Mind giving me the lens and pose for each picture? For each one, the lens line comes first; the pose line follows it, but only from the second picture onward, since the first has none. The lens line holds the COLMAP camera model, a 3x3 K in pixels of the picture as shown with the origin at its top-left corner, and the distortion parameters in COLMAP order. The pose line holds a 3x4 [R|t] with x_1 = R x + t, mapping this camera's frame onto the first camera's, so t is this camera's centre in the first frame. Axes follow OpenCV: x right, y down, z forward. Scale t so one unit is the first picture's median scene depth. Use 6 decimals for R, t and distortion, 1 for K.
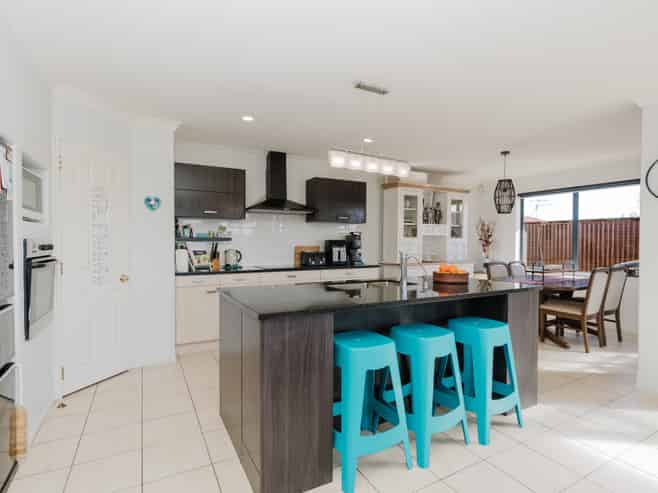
lens RADIAL K [[326.9, 0, 329.0], [0, 326.9, 246.5], [0, 0, 1]] dist [-0.018370, -0.000956]
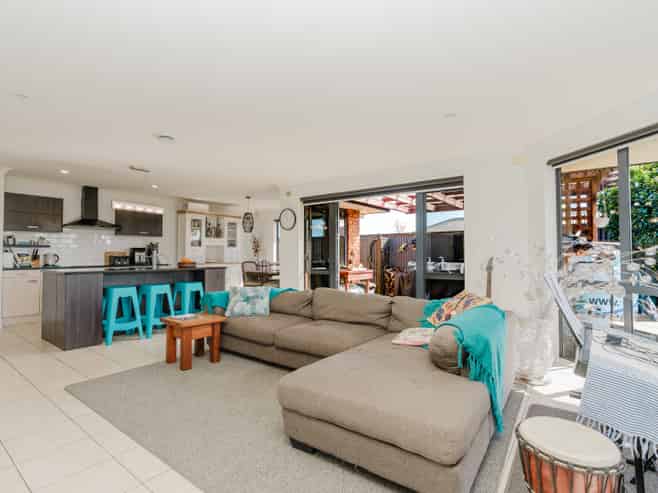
lens RADIAL K [[326.9, 0, 329.0], [0, 326.9, 246.5], [0, 0, 1]] dist [-0.018370, -0.000956]
pose [[0.909863, 0.006060, 0.414864, 0.211357], [0.011348, 0.999156, -0.039482, 0.045771], [-0.414753, 0.040631, 0.909027, -0.737697]]
